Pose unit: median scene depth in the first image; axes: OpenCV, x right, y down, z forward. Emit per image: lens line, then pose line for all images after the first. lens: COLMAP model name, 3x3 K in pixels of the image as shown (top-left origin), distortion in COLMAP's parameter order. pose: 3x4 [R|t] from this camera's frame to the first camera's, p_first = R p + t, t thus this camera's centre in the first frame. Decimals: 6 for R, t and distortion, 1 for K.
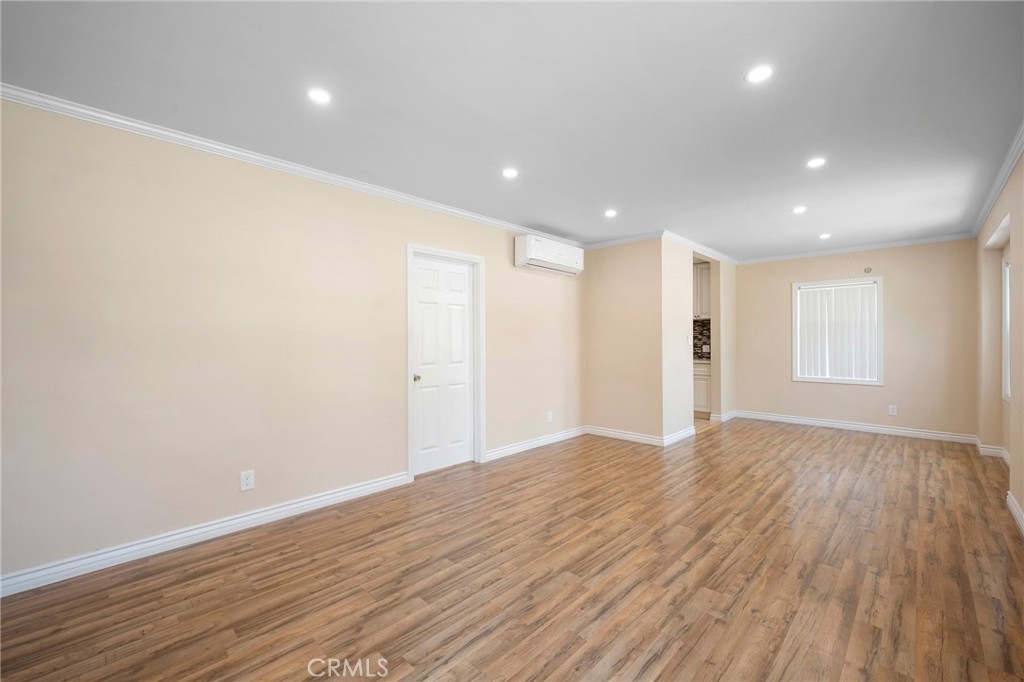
lens RADIAL K [[420.0, 0, 513.6], [0, 420.0, 345.9], [0, 0, 1]] dist [-0.000633, 0.000181]
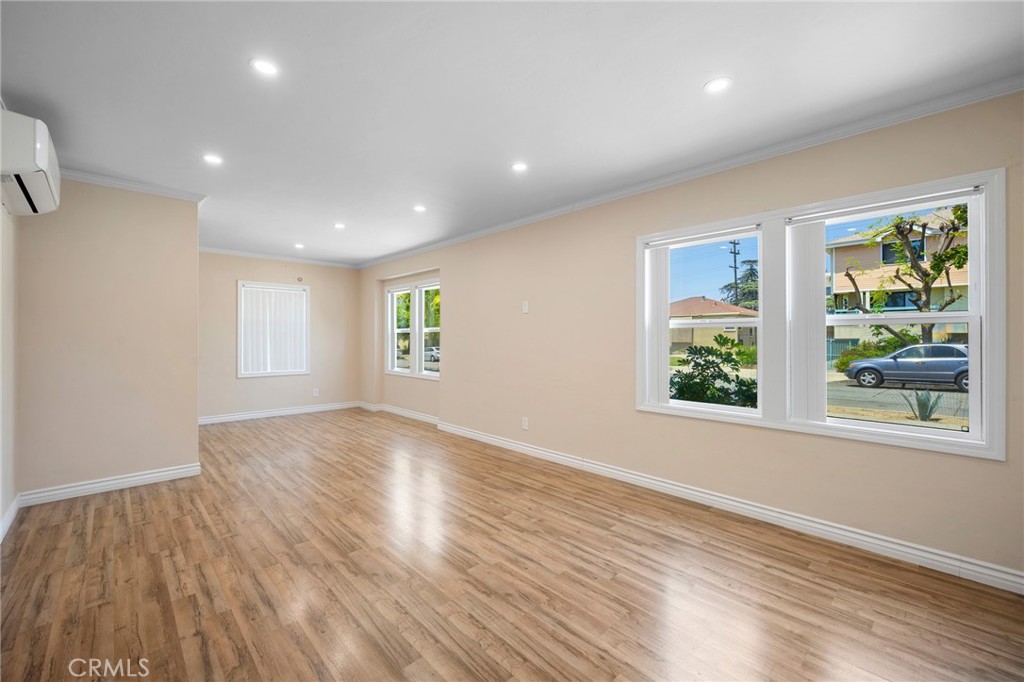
lens RADIAL K [[423.2, 0, 514.7], [0, 423.2, 343.0], [0, 0, 1]] dist [-0.000456, -0.000050]
pose [[0.033035, -0.009274, 0.999411, -0.749969], [0.010323, 0.999907, 0.008937, -0.005154], [-0.999401, 0.010021, 0.033128, 0.741613]]
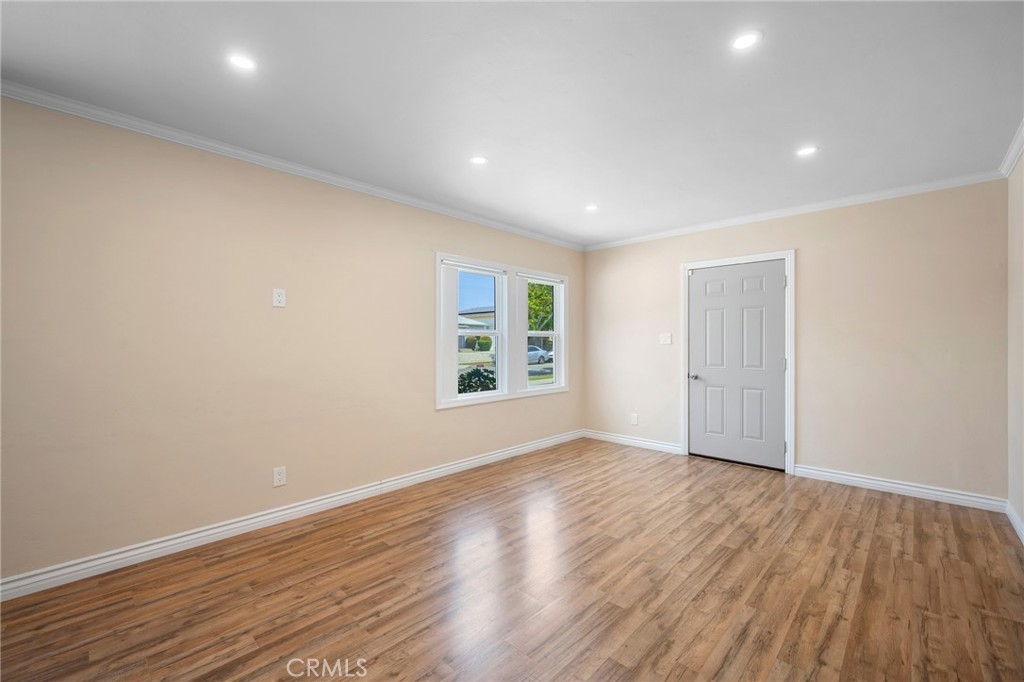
lens RADIAL K [[423.2, 0, 514.7], [0, 423.2, 343.0], [0, 0, 1]] dist [-0.000456, -0.000050]
pose [[-0.999854, 0.005732, -0.016106, 0.376661], [0.005528, 0.999904, 0.012687, -0.025335], [0.016177, 0.012596, -0.999790, 1.898887]]
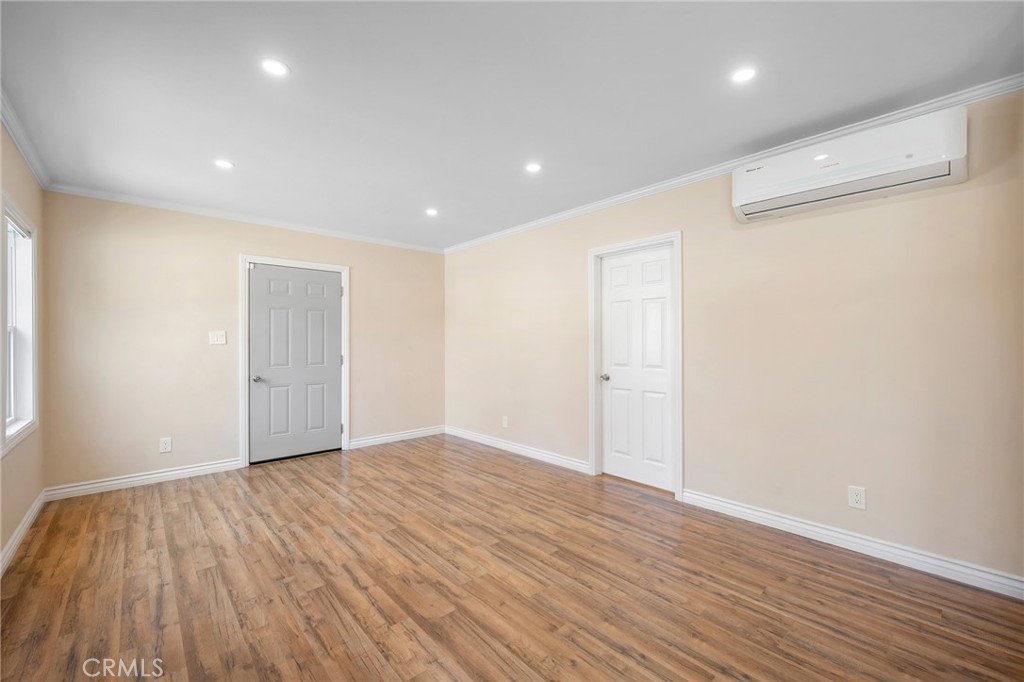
lens RADIAL K [[420.0, 0, 513.6], [0, 420.0, 345.9], [0, 0, 1]] dist [-0.000633, 0.000181]
pose [[-0.063370, 0.014522, -0.997884, 1.166587], [-0.009120, 0.999844, 0.015130, -0.019798], [0.997948, 0.010059, -0.063228, 1.236467]]
